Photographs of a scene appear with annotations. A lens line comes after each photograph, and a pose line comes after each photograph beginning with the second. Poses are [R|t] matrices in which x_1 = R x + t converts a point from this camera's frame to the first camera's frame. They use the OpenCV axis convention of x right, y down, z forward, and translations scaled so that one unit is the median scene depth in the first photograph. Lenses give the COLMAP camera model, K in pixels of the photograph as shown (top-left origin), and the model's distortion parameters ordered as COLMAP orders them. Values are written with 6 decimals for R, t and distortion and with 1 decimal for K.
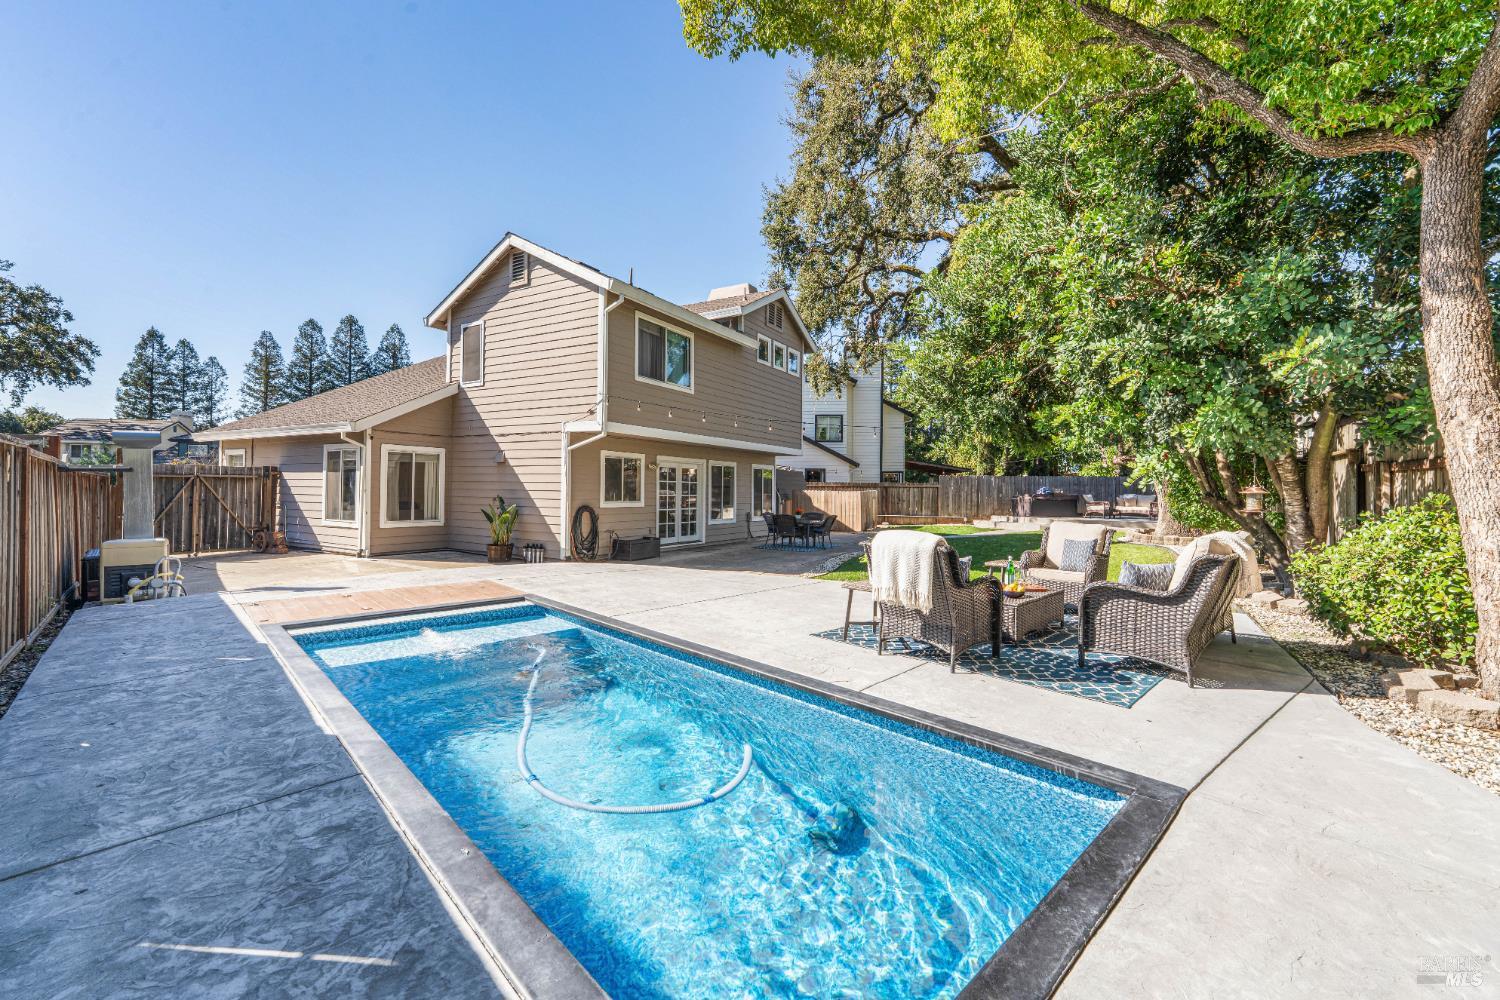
lens RADIAL K [[604.1, 0, 748.2], [0, 604.1, 501.9], [0, 0, 1]] dist [-0.000398, -0.000070]
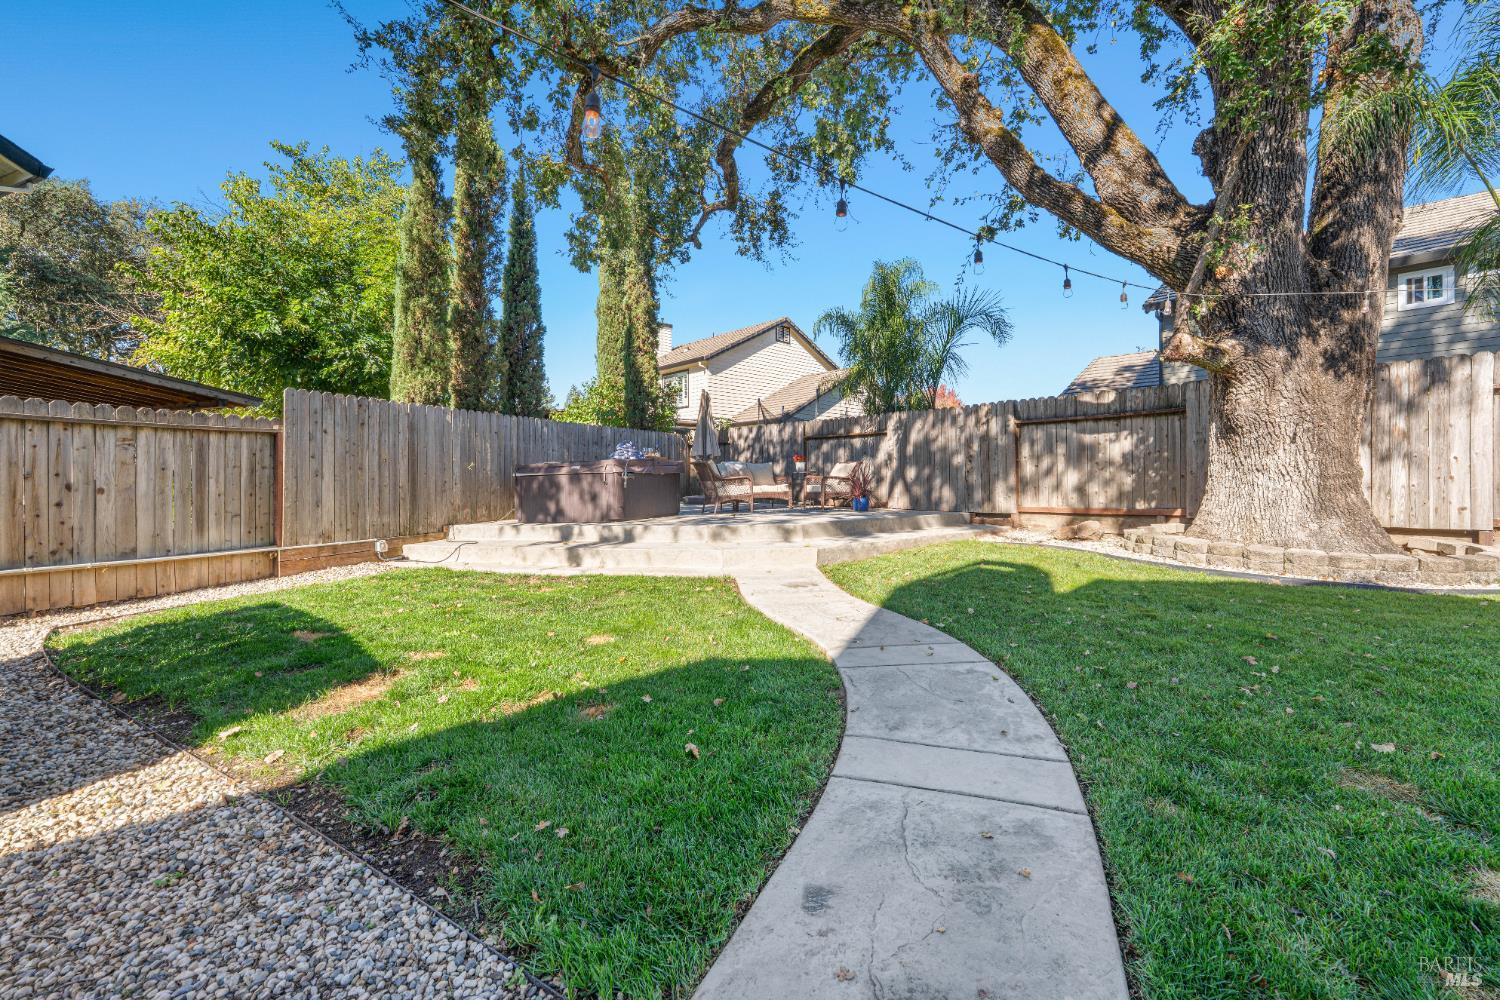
lens RADIAL K [[603.9, 0, 744.6], [0, 603.9, 480.8], [0, 0, 1]] dist [-0.003406, -0.000233]
pose [[0.297168, -0.017425, 0.954666, 0.141503], [0.026237, 0.999605, 0.010079, -0.001891], [-0.954465, 0.022052, 0.297508, 0.813548]]
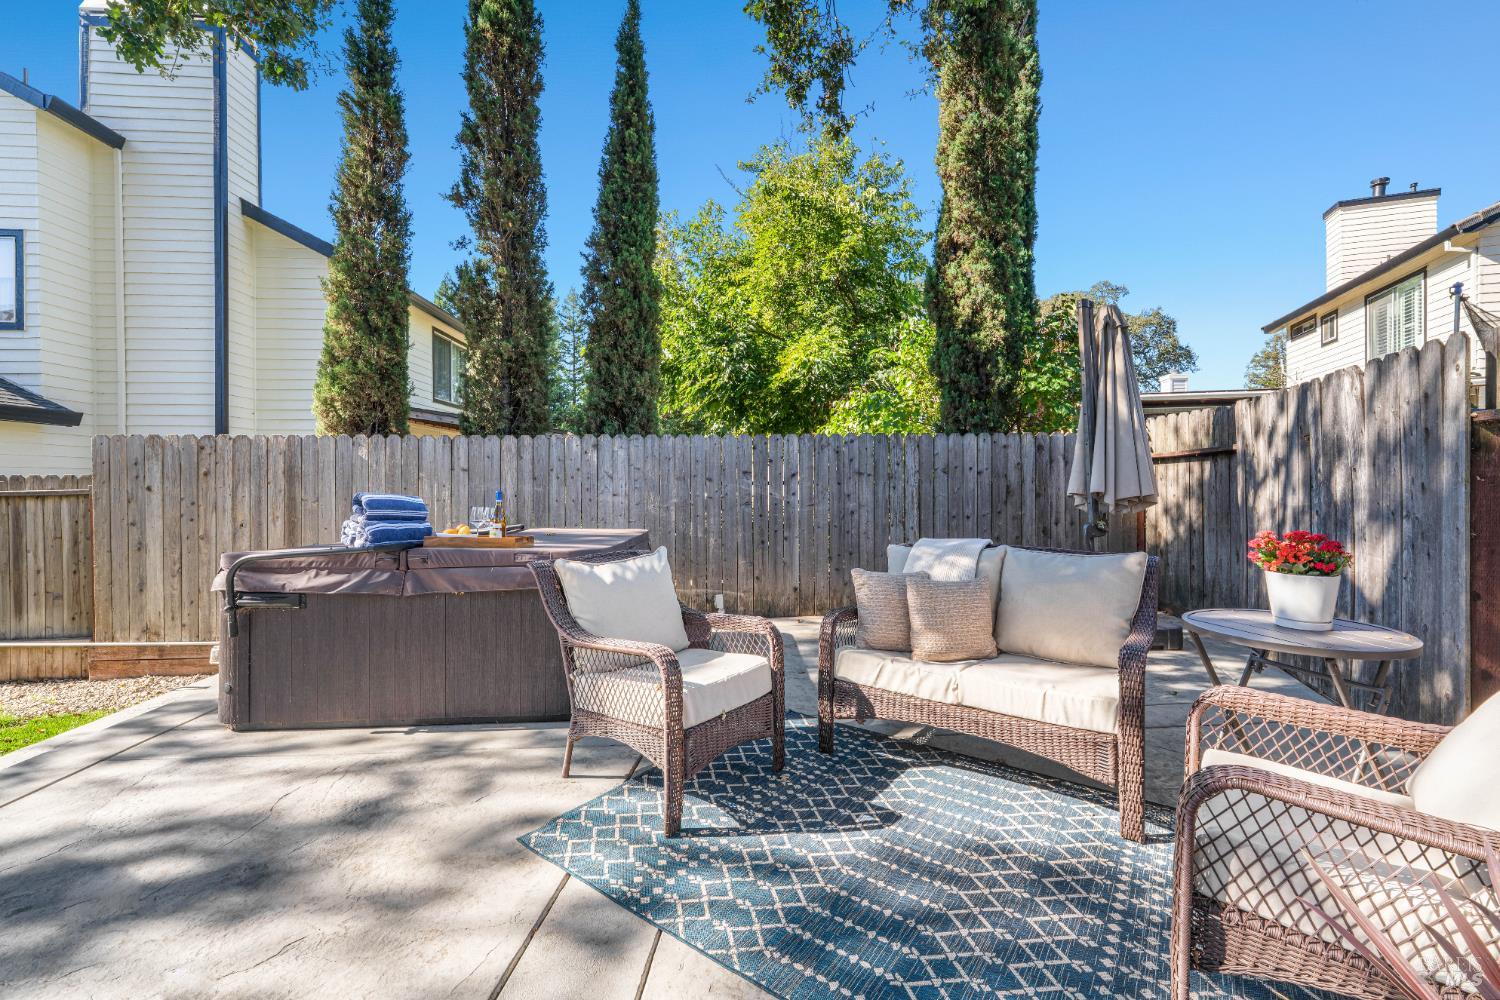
lens RADIAL K [[618.8, 0, 759.7], [0, 618.8, 483.2], [0, 0, 1]] dist [0.000136, -0.000016]
pose [[0.984676, -0.011849, 0.173991, 0.546014], [0.015225, 0.999721, -0.018079, -0.023520], [-0.173728, 0.020450, 0.984581, 0.842261]]
